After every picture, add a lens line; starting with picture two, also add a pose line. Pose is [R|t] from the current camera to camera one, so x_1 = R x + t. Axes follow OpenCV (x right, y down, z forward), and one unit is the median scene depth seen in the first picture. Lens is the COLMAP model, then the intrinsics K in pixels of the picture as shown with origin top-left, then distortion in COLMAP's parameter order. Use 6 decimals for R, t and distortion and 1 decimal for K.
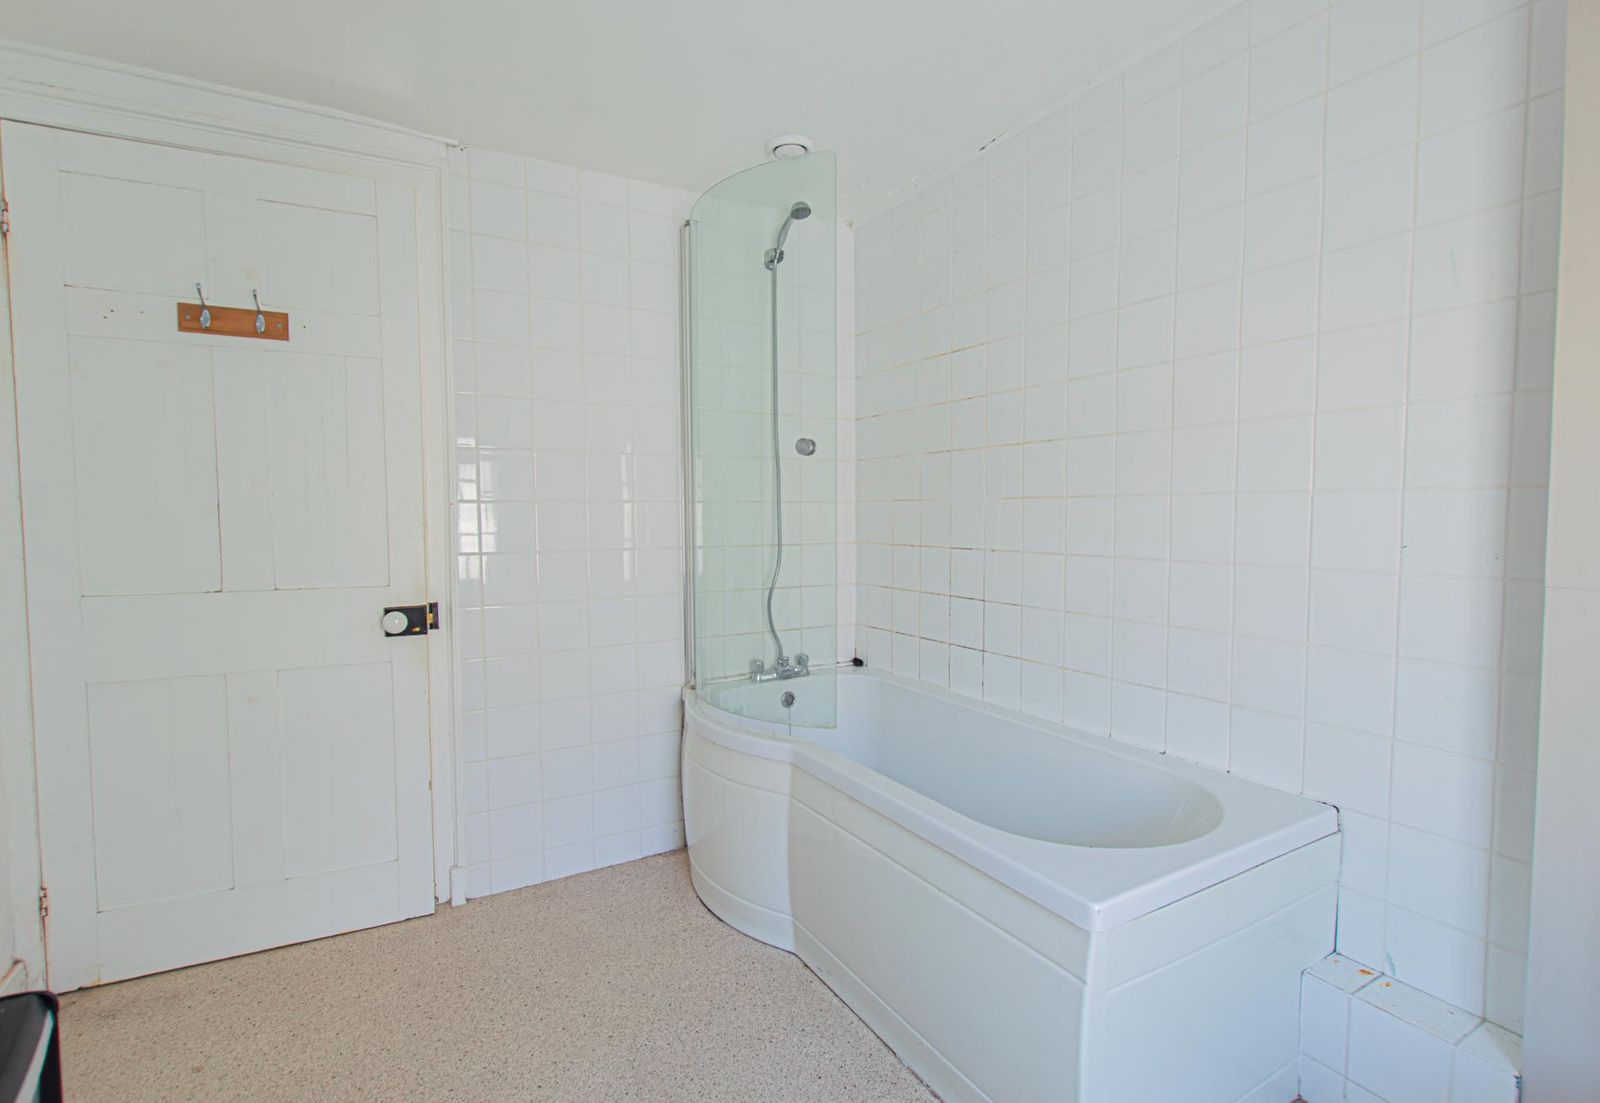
lens RADIAL K [[754.0, 0, 810.4], [0, 754.0, 550.2], [0, 0, 1]] dist [0.000222, -0.000310]
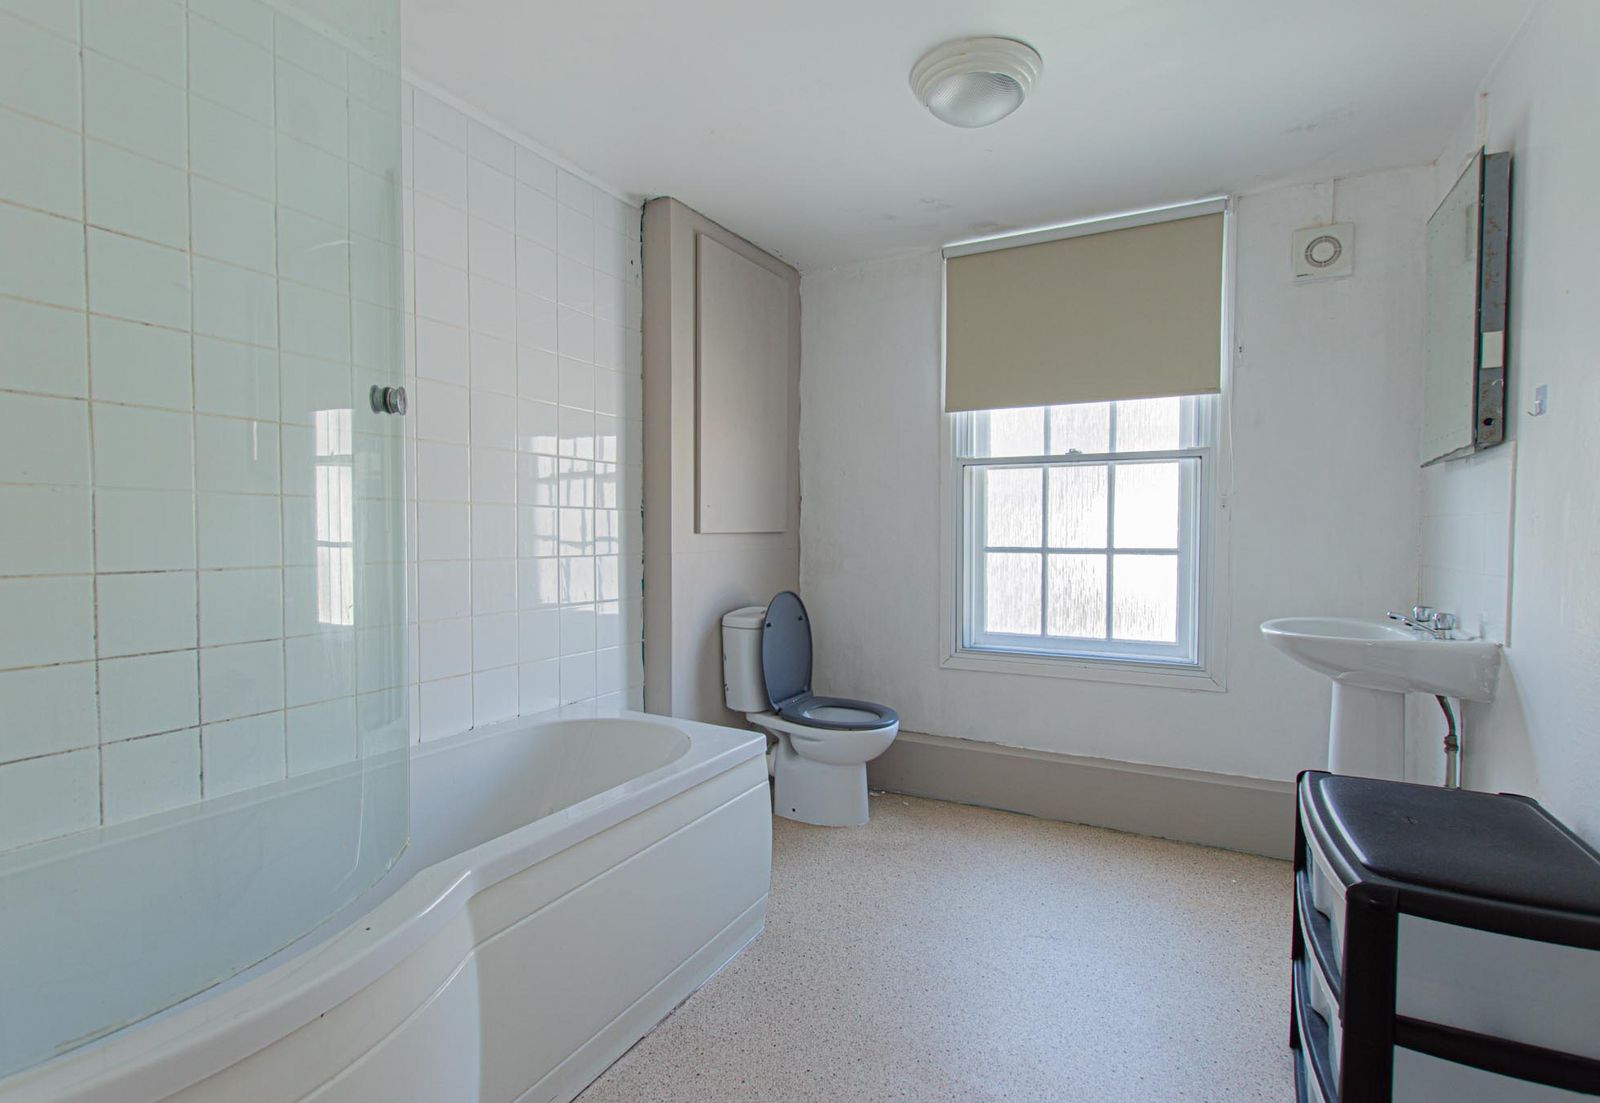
lens RADIAL K [[754.0, 0, 810.4], [0, 754.0, 550.2], [0, 0, 1]] dist [0.000222, -0.000310]
pose [[-0.530995, -0.020297, 0.847132, -0.835094], [0.038305, 0.998116, 0.047924, -0.039619], [-0.846509, 0.057897, -0.529217, 1.258109]]
